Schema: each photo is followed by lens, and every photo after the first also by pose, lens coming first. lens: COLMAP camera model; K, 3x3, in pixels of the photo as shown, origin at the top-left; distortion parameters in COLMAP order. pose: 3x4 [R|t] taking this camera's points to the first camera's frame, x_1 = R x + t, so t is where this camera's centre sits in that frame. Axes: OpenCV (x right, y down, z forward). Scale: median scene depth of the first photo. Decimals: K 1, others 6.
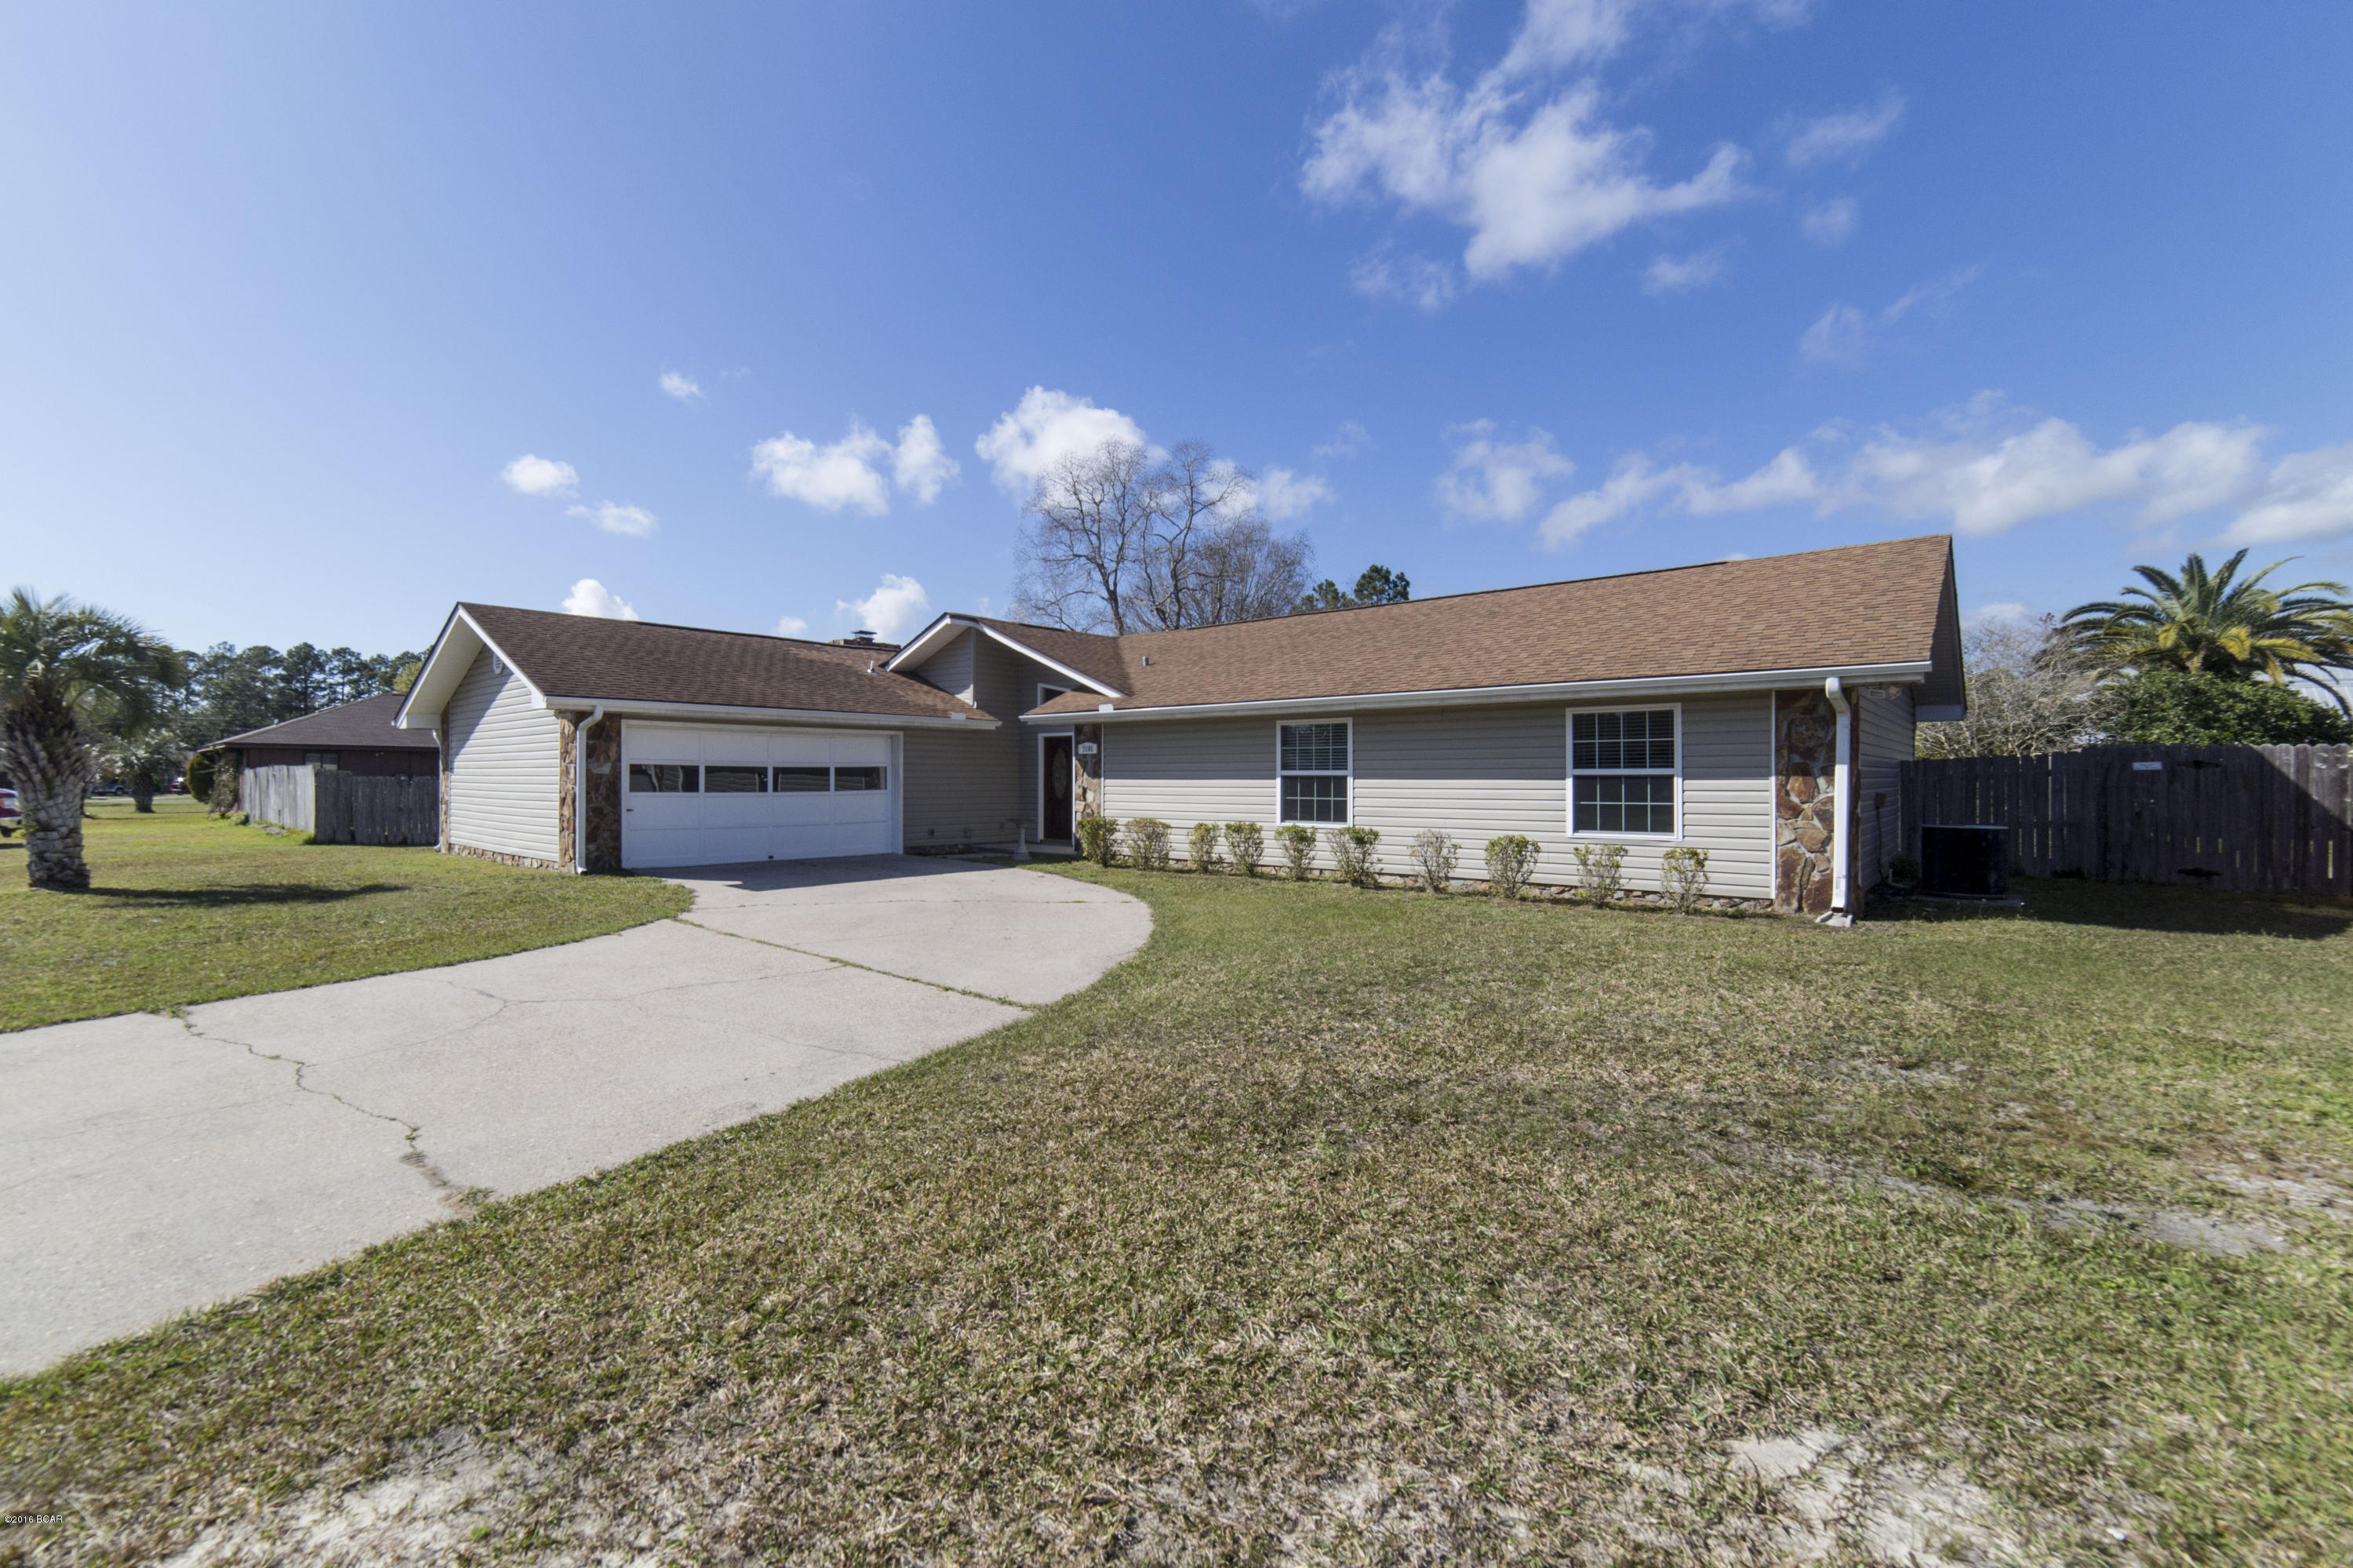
lens RADIAL K [[1068.6, 0, 1153.9], [0, 1068.6, 773.8], [0, 0, 1]] dist [-0.012832, 0.000513]
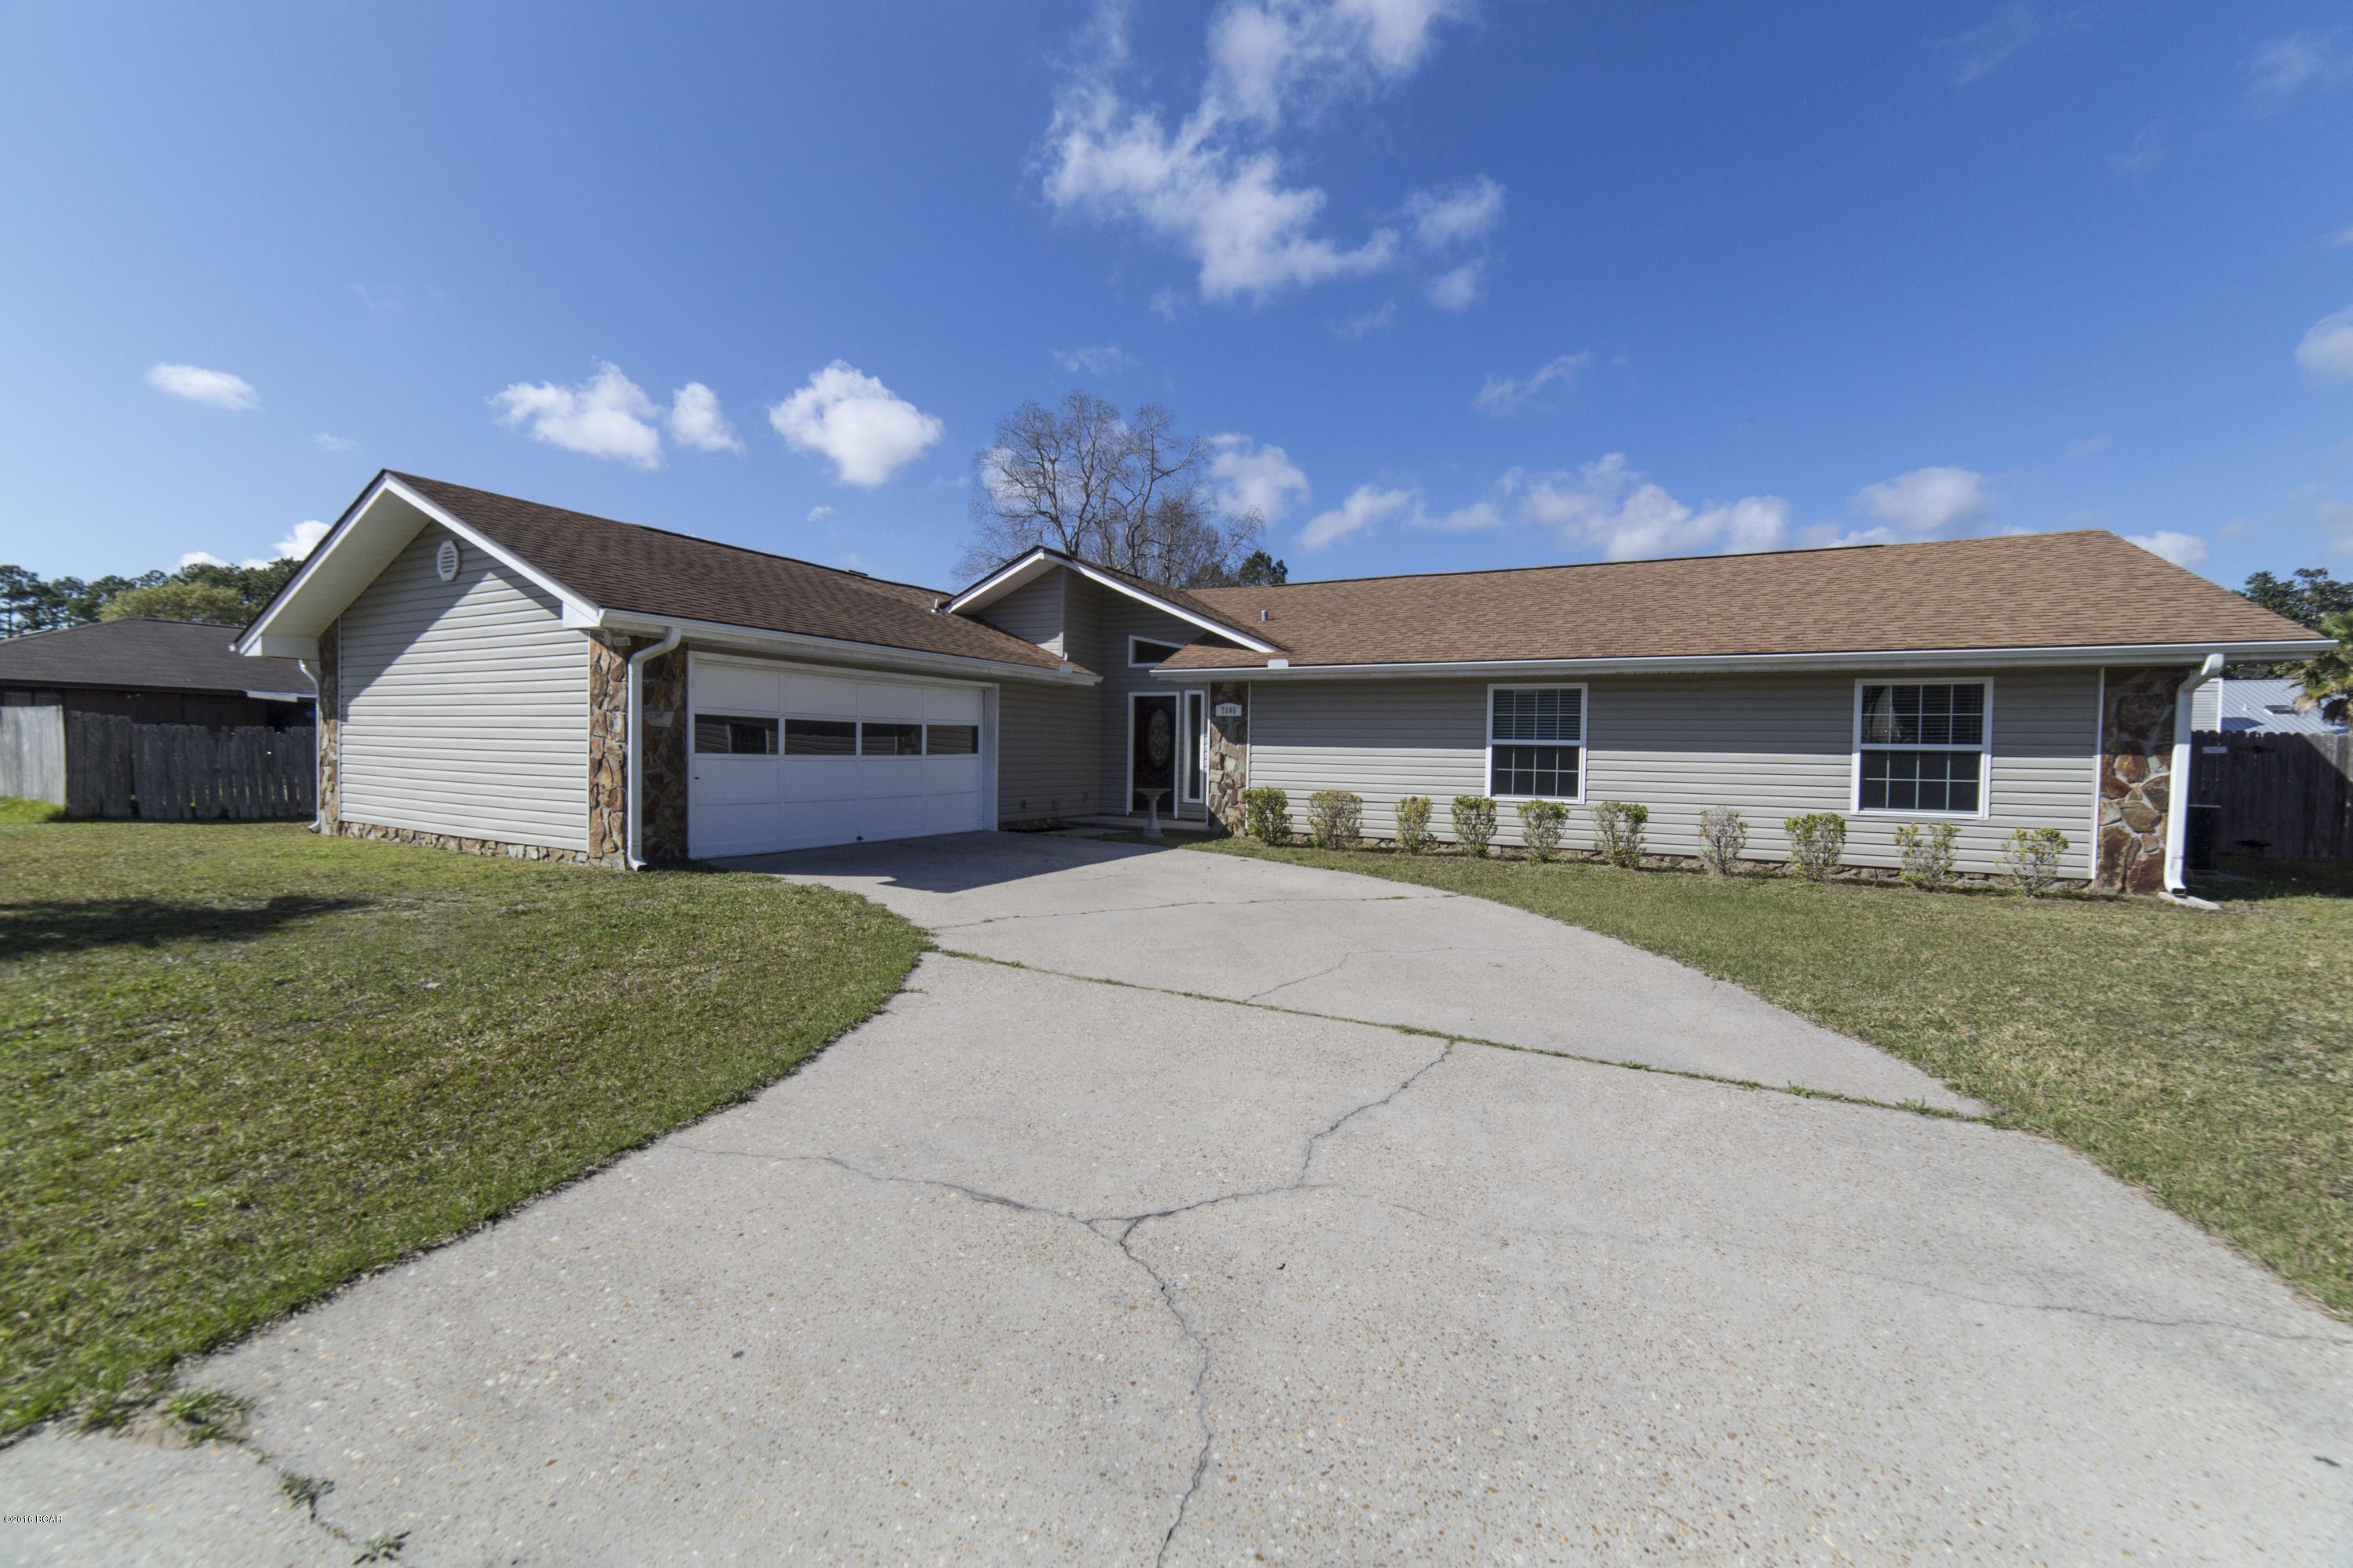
lens RADIAL K [[926.3, 0, 1165.1], [0, 926.3, 797.6], [0, 0, 1]] dist [-0.025000, 0.008660]
pose [[0.962755, 0.001129, 0.270375, -0.357181], [-0.016981, 0.998270, 0.056298, 0.006804], [-0.269843, -0.058793, 0.961108, 0.315197]]
